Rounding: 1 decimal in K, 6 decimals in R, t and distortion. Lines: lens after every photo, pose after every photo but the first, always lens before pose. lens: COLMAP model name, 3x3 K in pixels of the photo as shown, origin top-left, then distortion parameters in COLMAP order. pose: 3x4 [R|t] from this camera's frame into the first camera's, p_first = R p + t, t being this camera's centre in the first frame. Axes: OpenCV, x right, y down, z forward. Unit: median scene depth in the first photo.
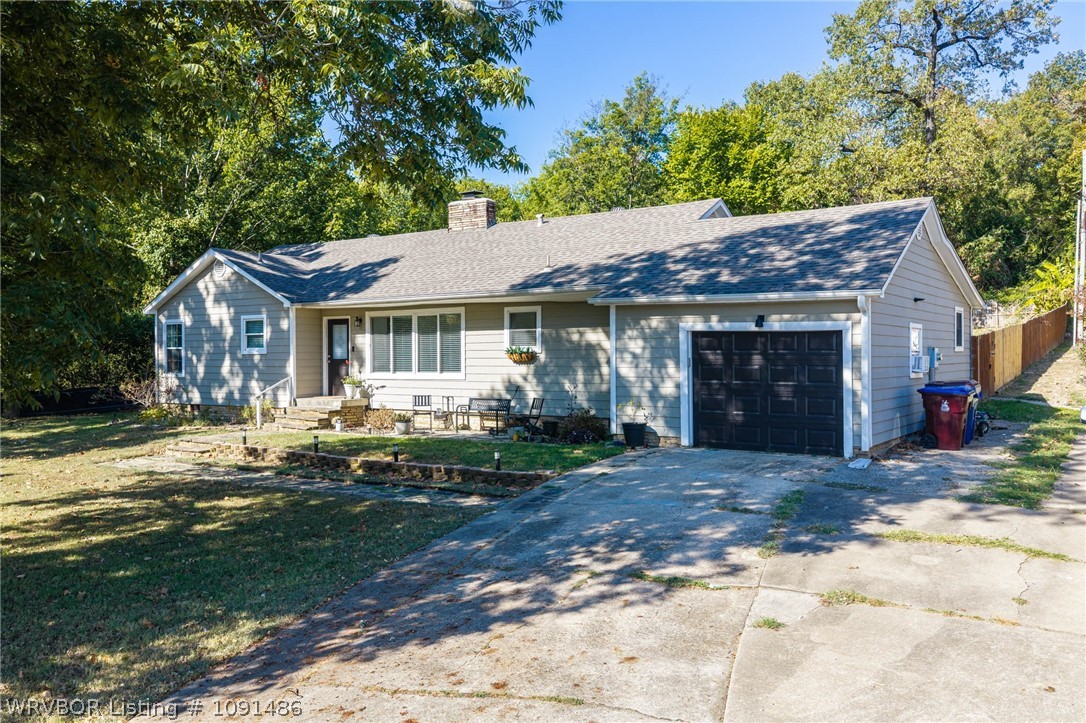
lens RADIAL K [[892.1, 0, 544.0], [0, 892.1, 360.6], [0, 0, 1]] dist [0.058406, -0.113502]
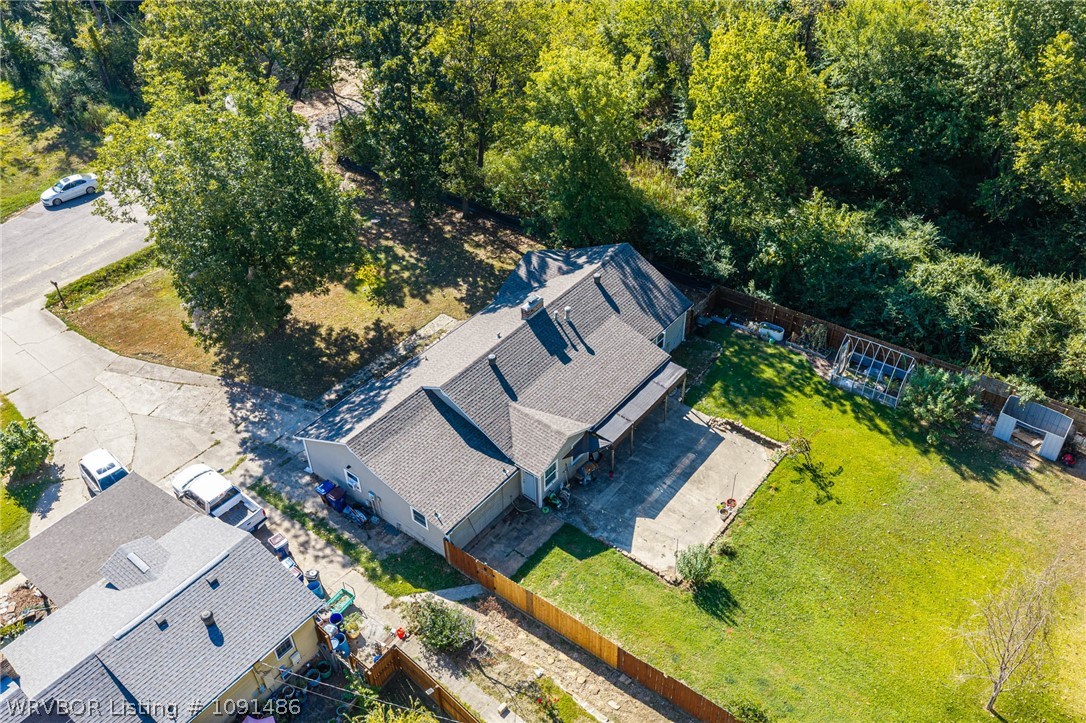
lens RADIAL K [[892.1, 0, 544.0], [0, 892.1, 360.6], [0, 0, 1]] dist [0.058406, -0.113502]
pose [[-0.076101, 0.643500, -0.761654, 2.471234], [0.005139, 0.764112, 0.645064, -2.254820], [0.997087, 0.045176, -0.061457, 1.996122]]
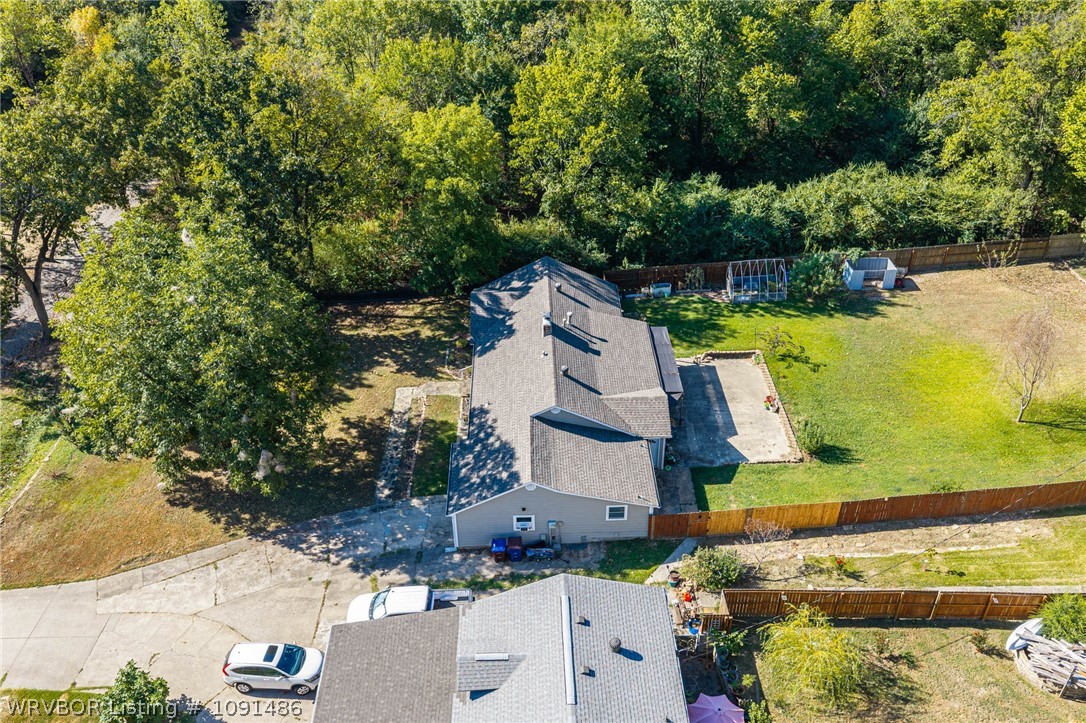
lens RADIAL K [[892.1, 0, 544.0], [0, 892.1, 360.6], [0, 0, 1]] dist [0.058406, -0.113502]
pose [[0.583747, 0.465434, -0.665290, 2.315600], [-0.000700, 0.819676, 0.572827, -2.232137], [0.811935, -0.333921, 0.478809, -0.037146]]
